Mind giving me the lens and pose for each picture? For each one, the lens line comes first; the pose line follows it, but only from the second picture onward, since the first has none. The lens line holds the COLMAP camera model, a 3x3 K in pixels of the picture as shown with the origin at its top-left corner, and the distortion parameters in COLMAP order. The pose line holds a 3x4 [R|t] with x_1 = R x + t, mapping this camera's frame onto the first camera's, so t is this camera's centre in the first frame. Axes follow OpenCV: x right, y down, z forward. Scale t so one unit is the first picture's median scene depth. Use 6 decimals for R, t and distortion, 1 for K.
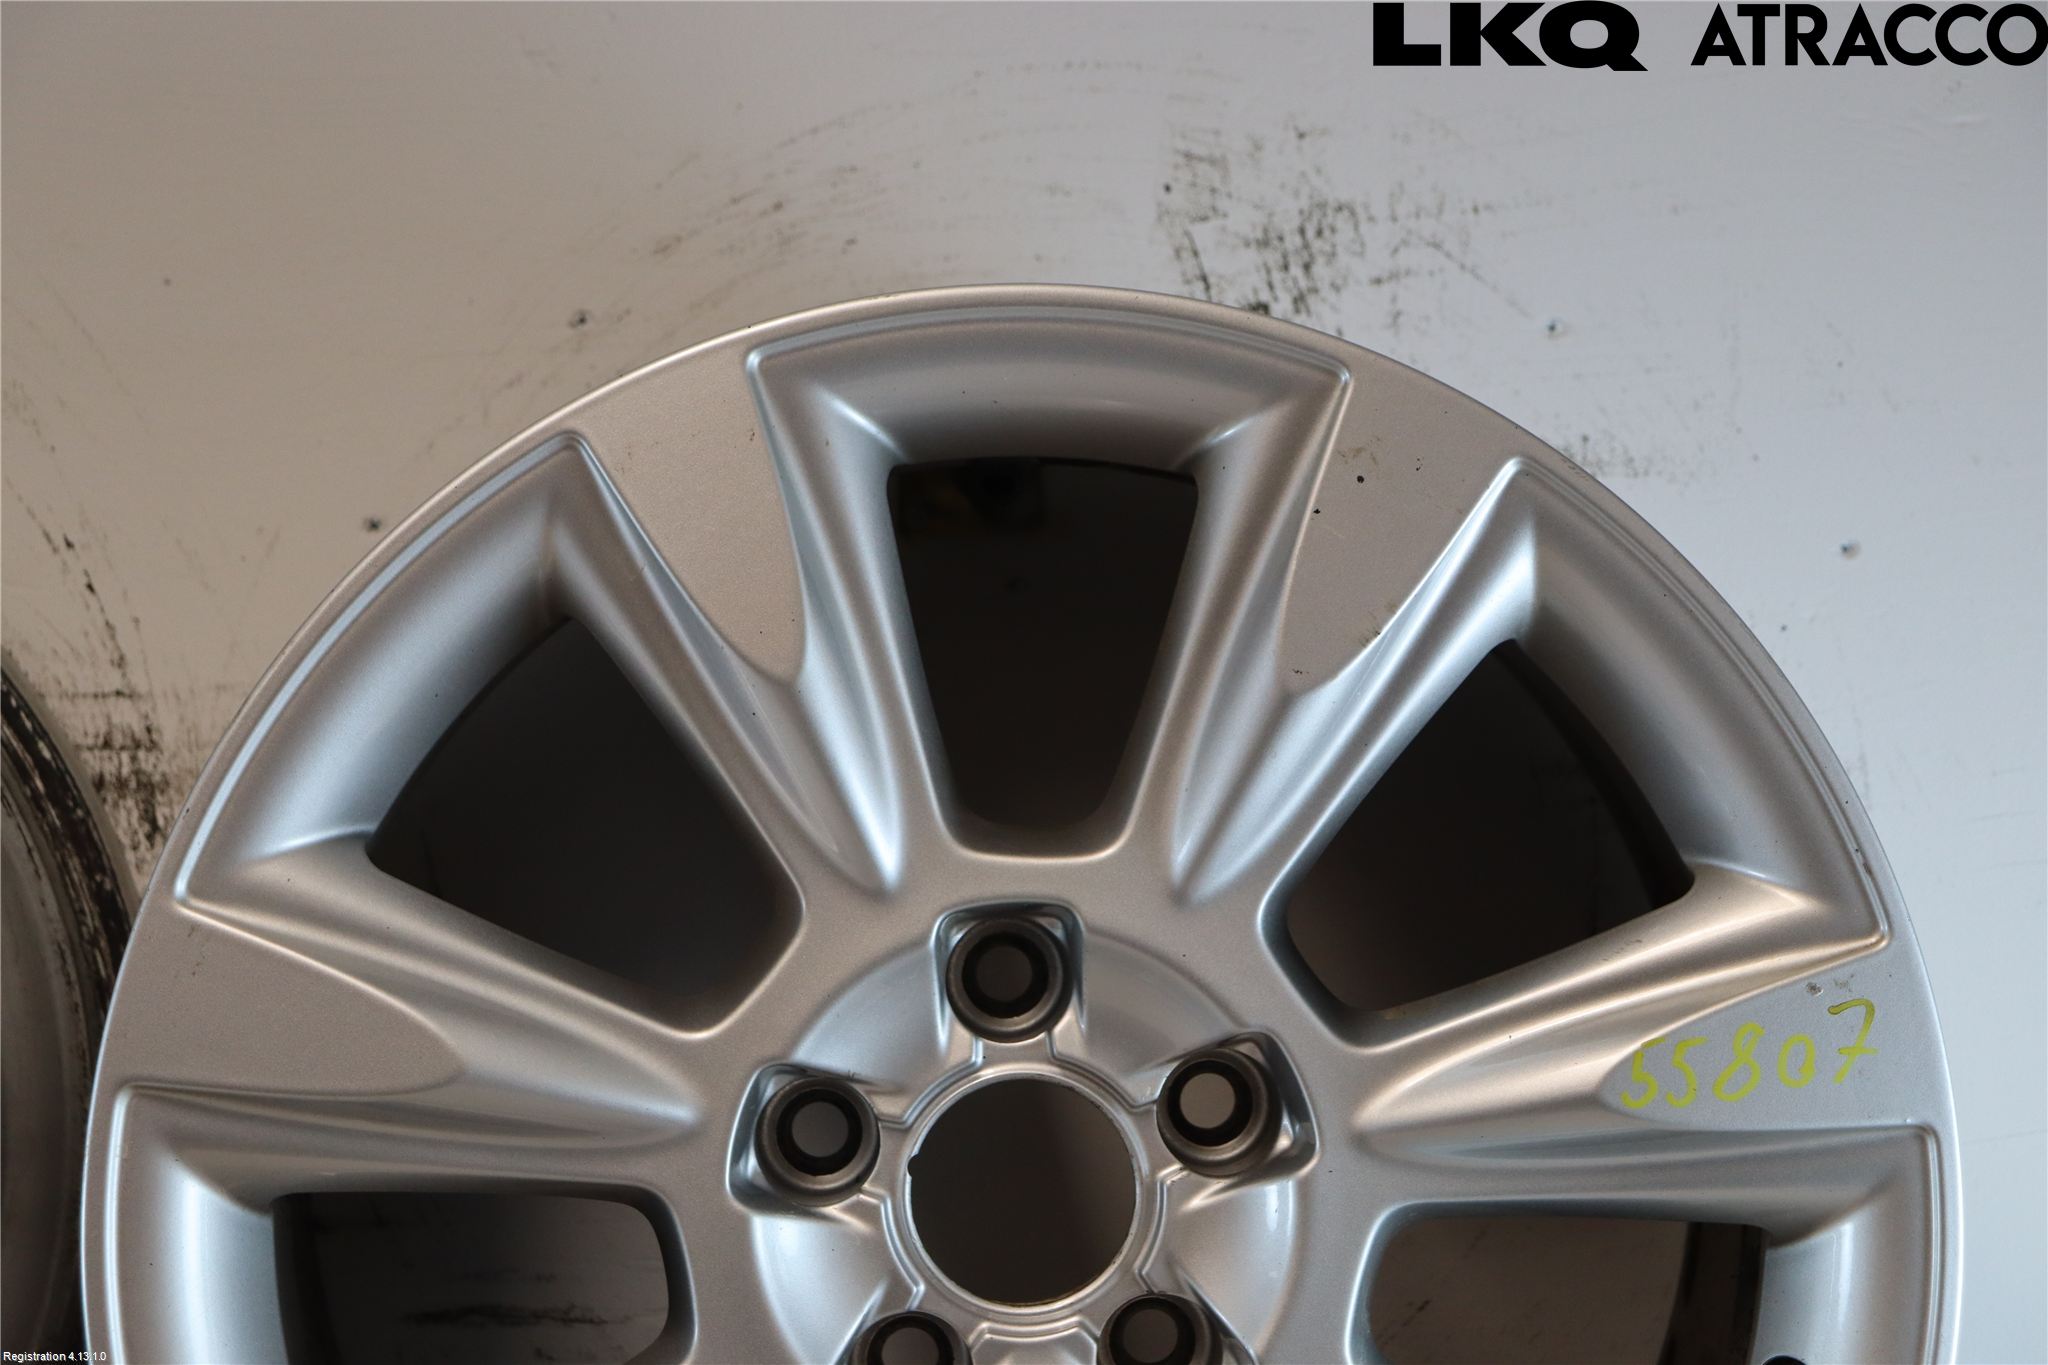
lens RADIAL K [[4092.2, 0, 1015.7], [0, 4092.2, 692.6], [0, 0, 1]] dist [0.284901, 0.000000]
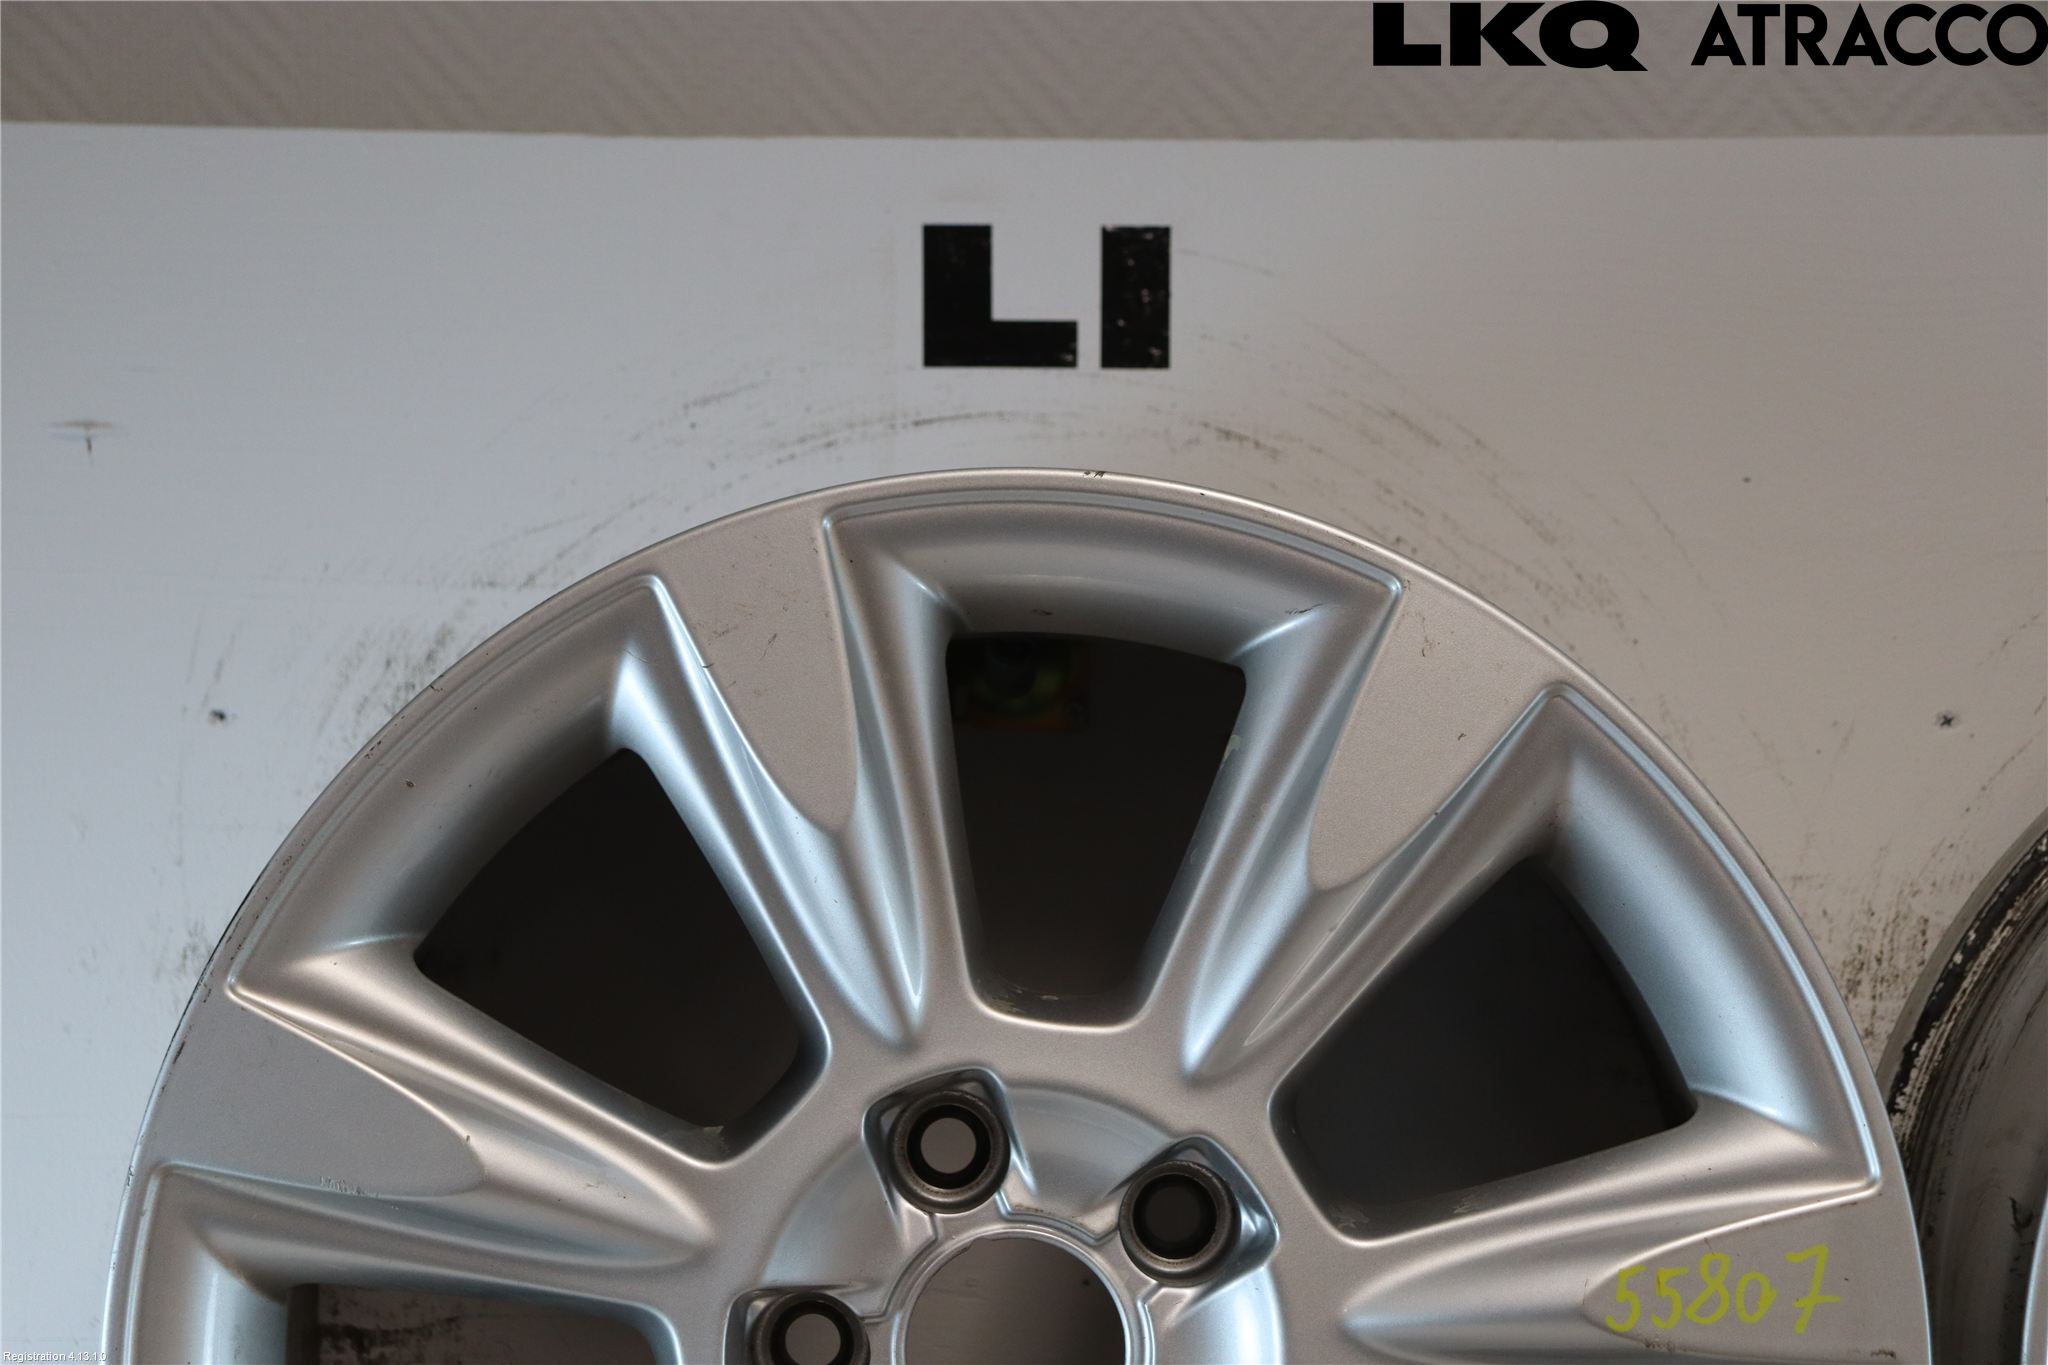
lens RADIAL K [[4360.8, 0, 1003.4], [0, 4360.8, 696.4], [0, 0, 1]] dist [0.345531, 0.000000]
pose [[0.999794, 0.019730, -0.004799, -0.452548], [-0.019820, 0.999613, -0.019510, -0.024611], [0.004412, 0.019601, 0.999798, -0.098255]]
